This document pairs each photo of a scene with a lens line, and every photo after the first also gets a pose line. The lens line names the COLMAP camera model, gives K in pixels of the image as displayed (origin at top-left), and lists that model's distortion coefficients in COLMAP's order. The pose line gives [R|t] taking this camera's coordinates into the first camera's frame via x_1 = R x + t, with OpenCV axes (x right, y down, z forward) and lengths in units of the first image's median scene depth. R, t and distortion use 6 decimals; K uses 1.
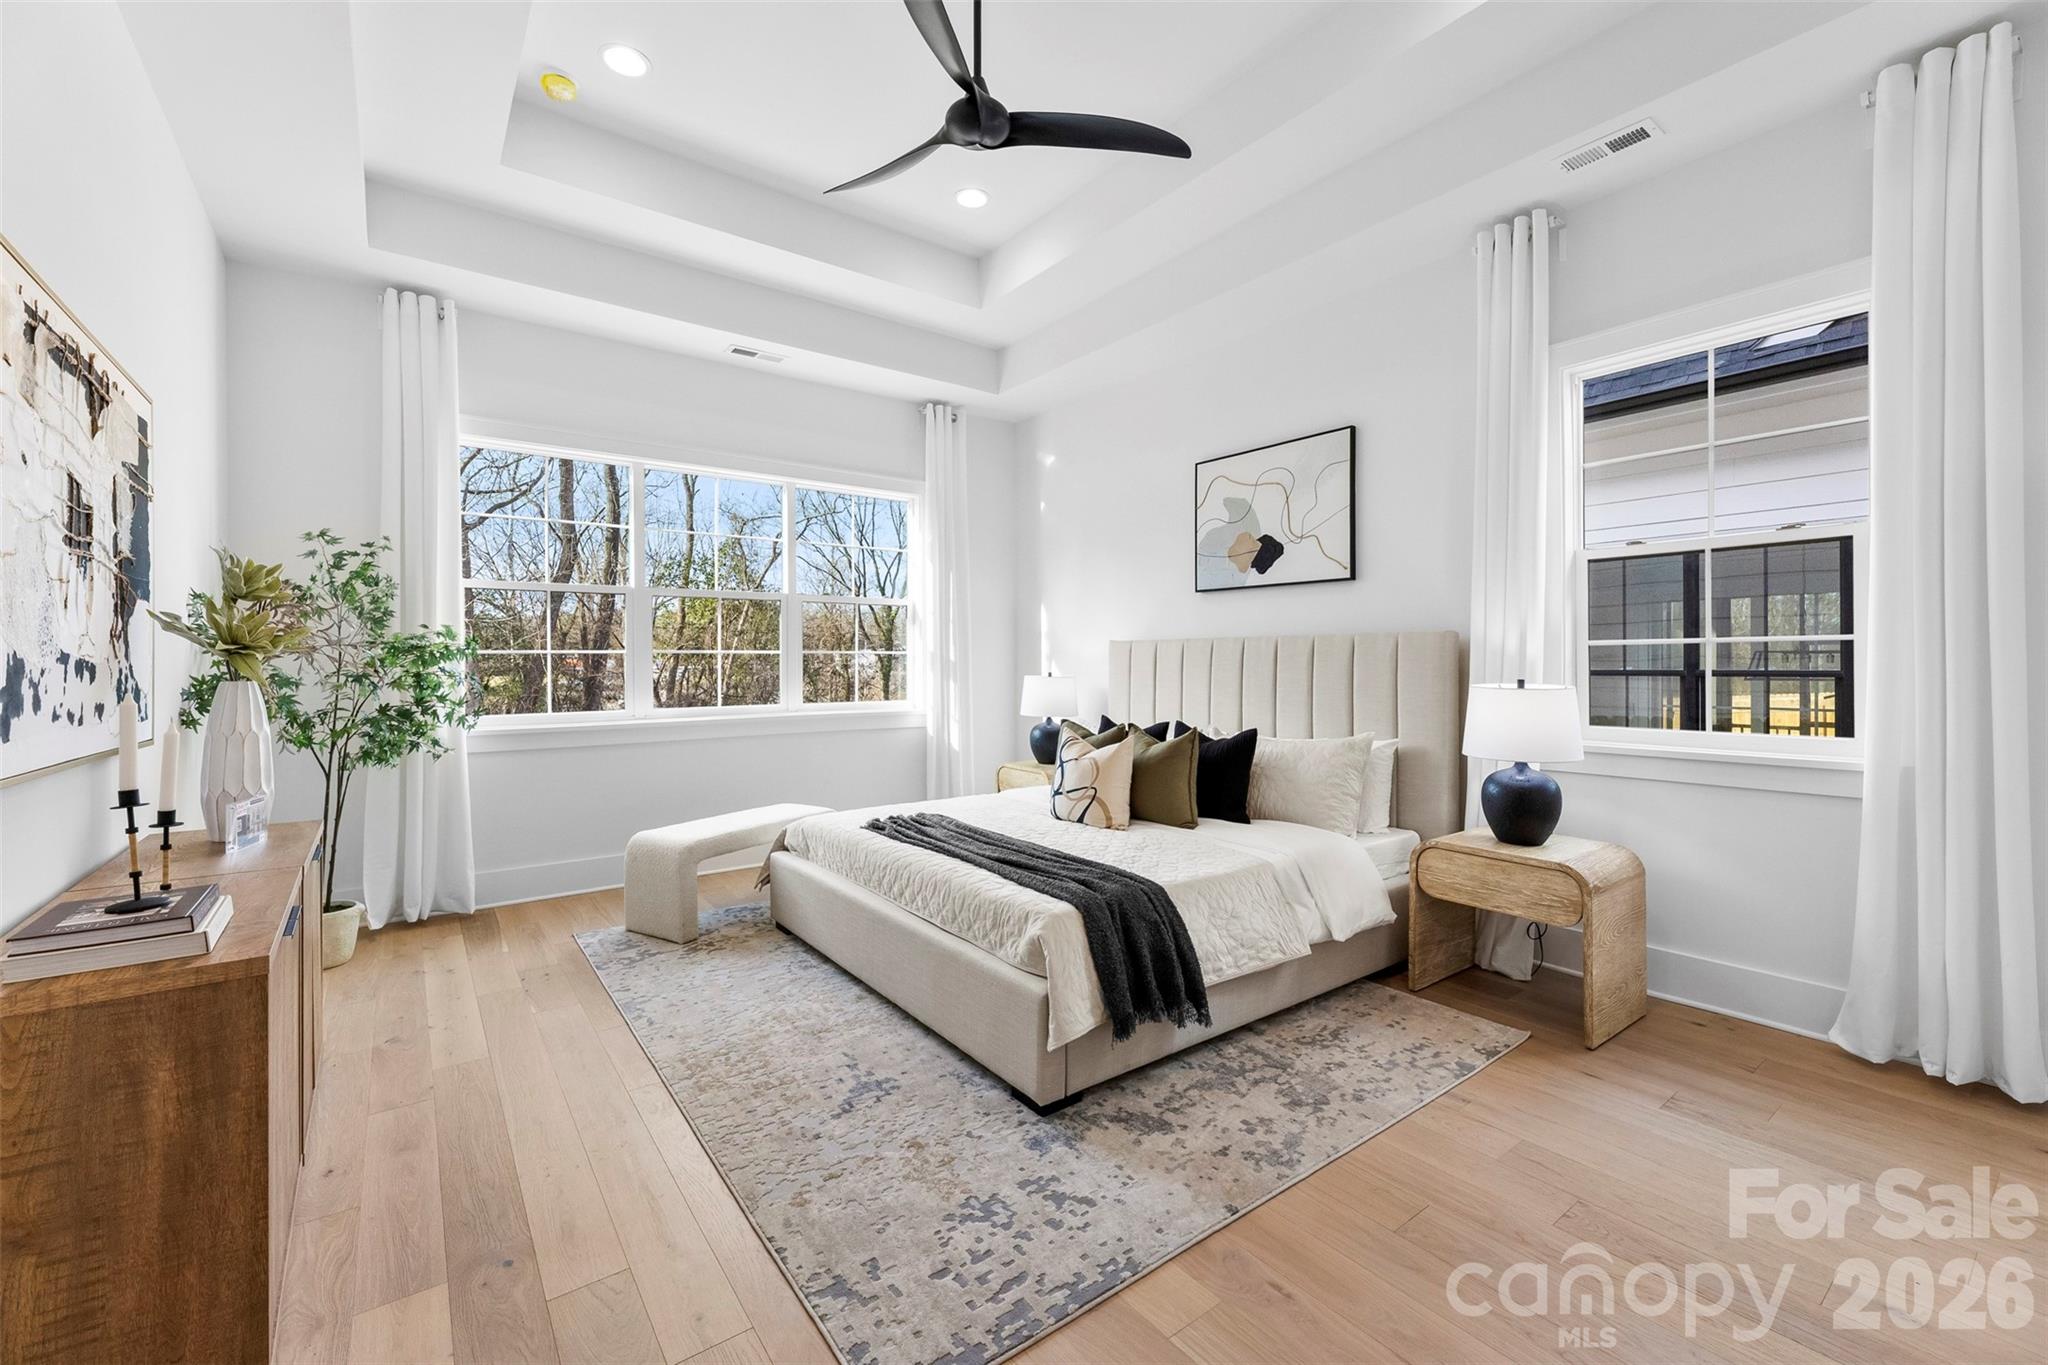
lens RADIAL K [[836.7, 0, 1030.2], [0, 836.7, 675.3], [0, 0, 1]] dist [0.000149, 0.000767]
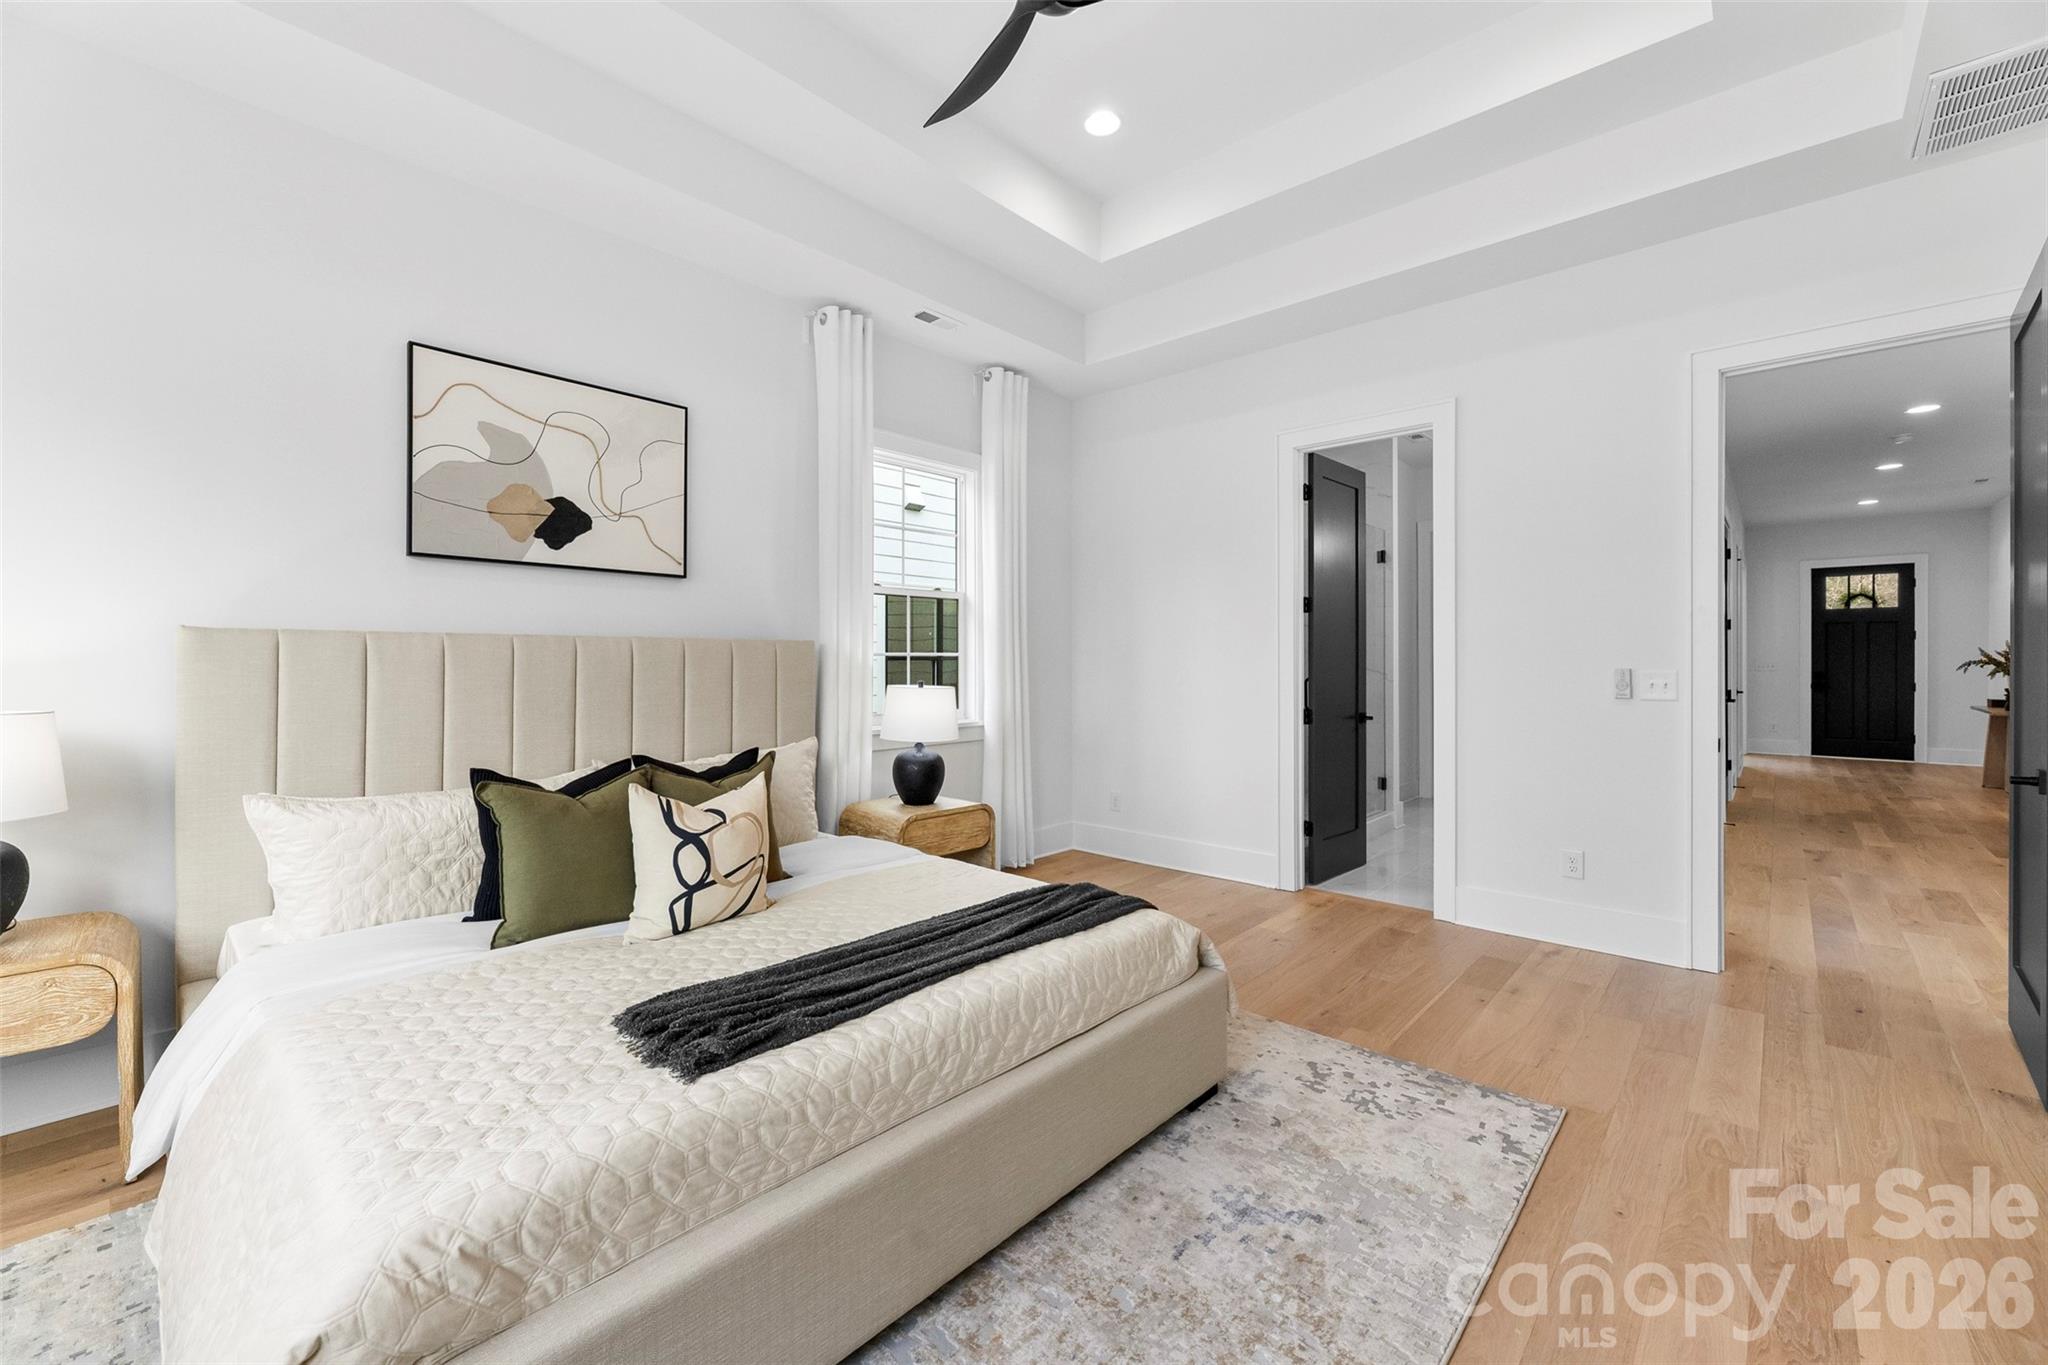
lens RADIAL K [[836.7, 0, 1012.9], [0, 836.7, 668.8], [0, 0, 1]] dist [0.000149, 0.000767]
pose [[-0.180808, -0.006303, 0.983498, -0.661283], [0.017071, 0.999809, 0.009546, -0.022243], [-0.983370, 0.018515, -0.180666, 0.958532]]
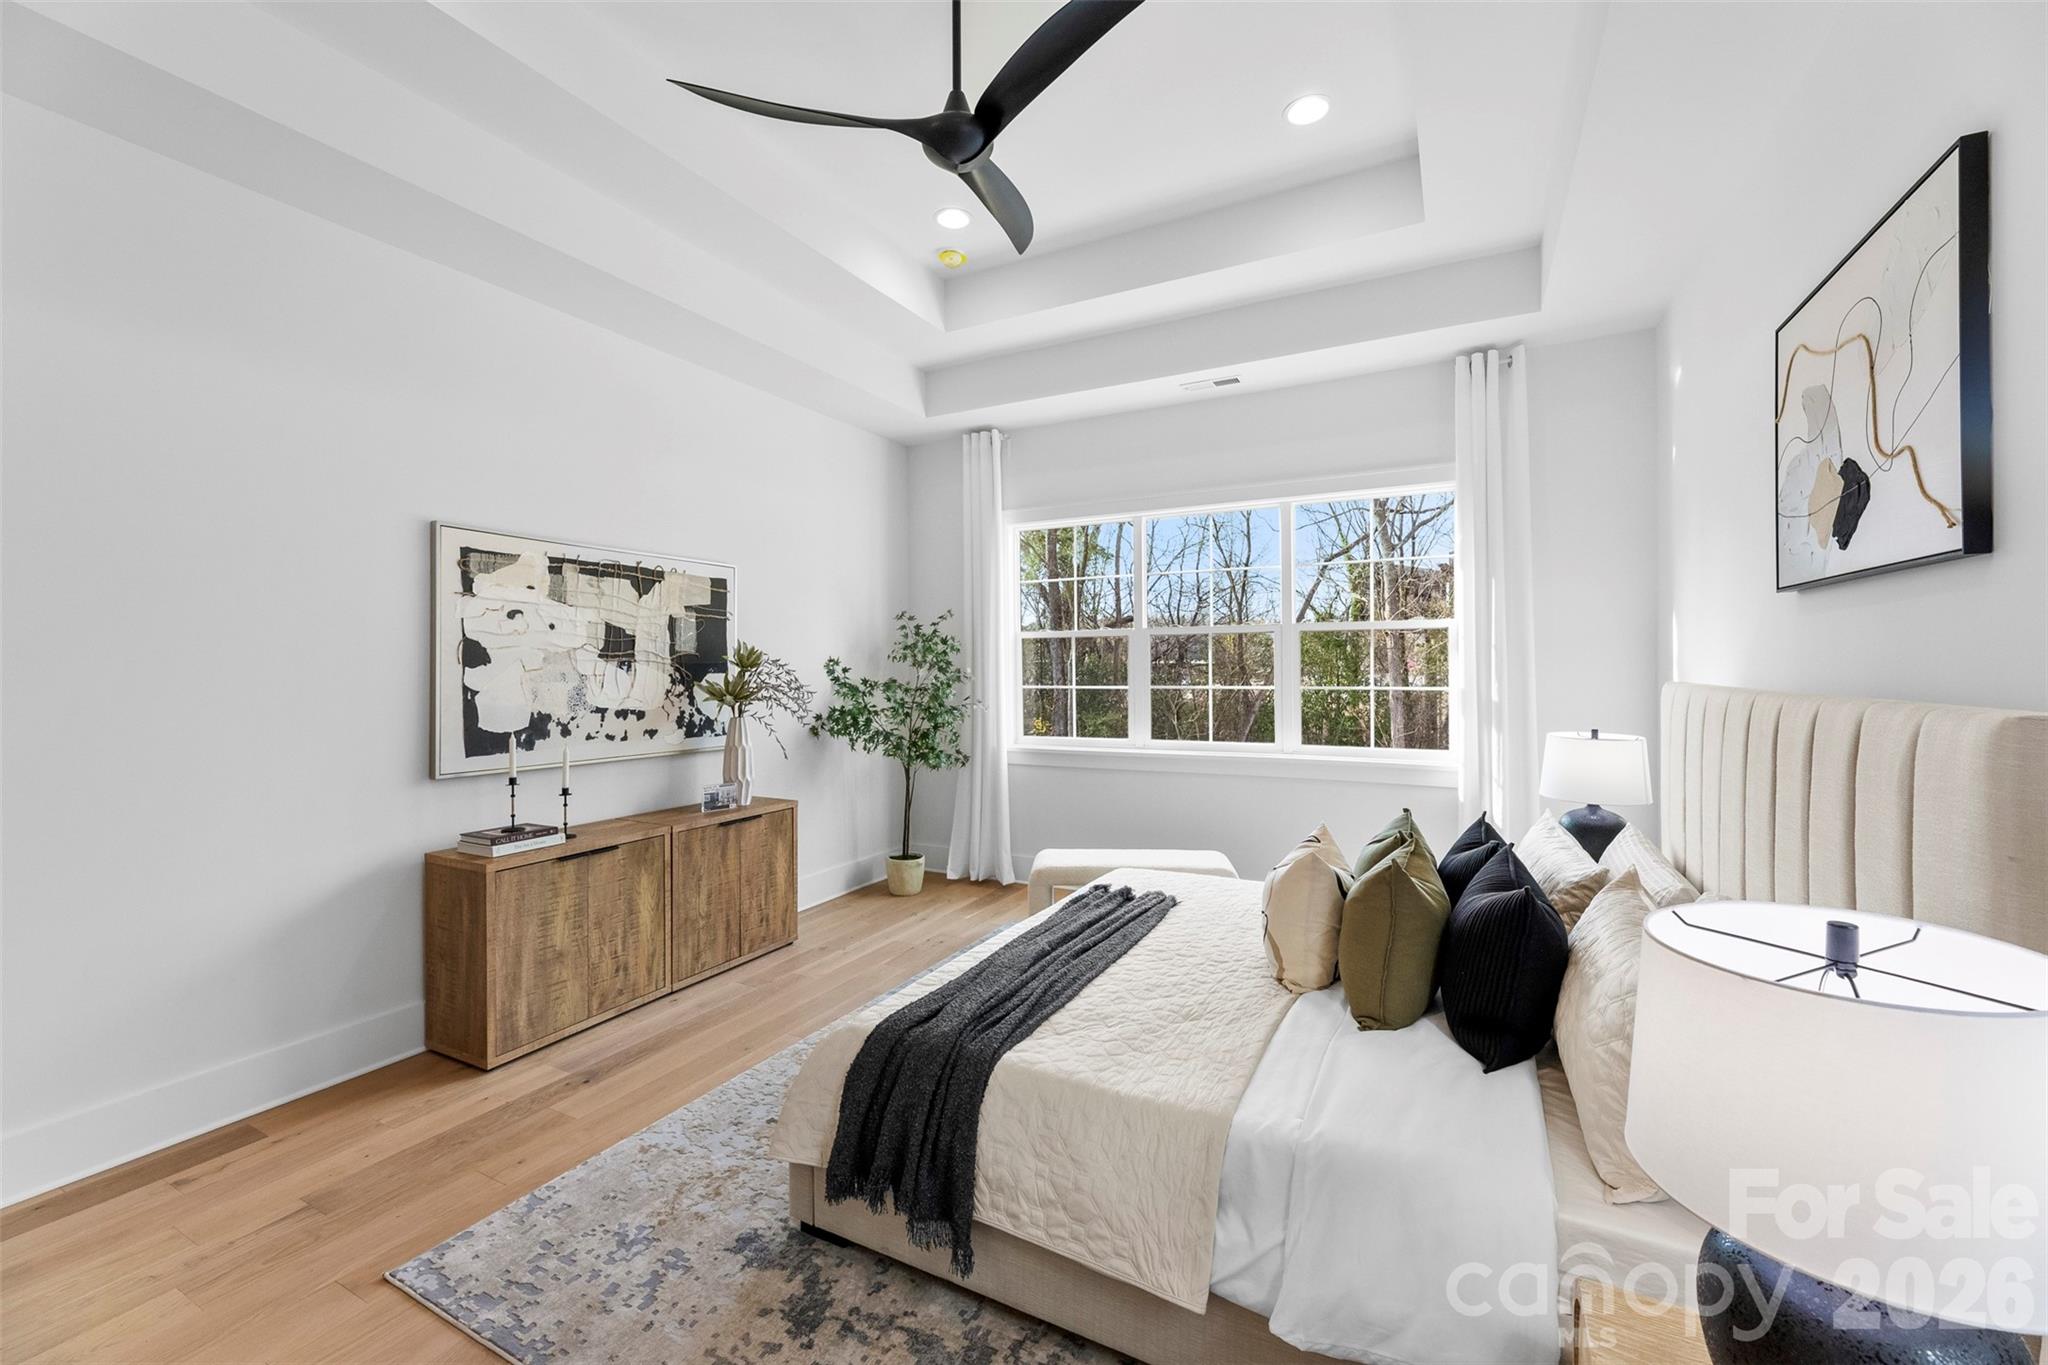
lens RADIAL K [[836.7, 0, 1033.3], [0, 836.7, 676.5], [0, 0, 1]] dist [0.000149, 0.000767]
pose [[0.422622, 0.012282, -0.906223, 0.641715], [-0.009250, 0.999915, 0.009238, -0.069587], [0.906259, 0.004478, 0.422699, 0.553480]]
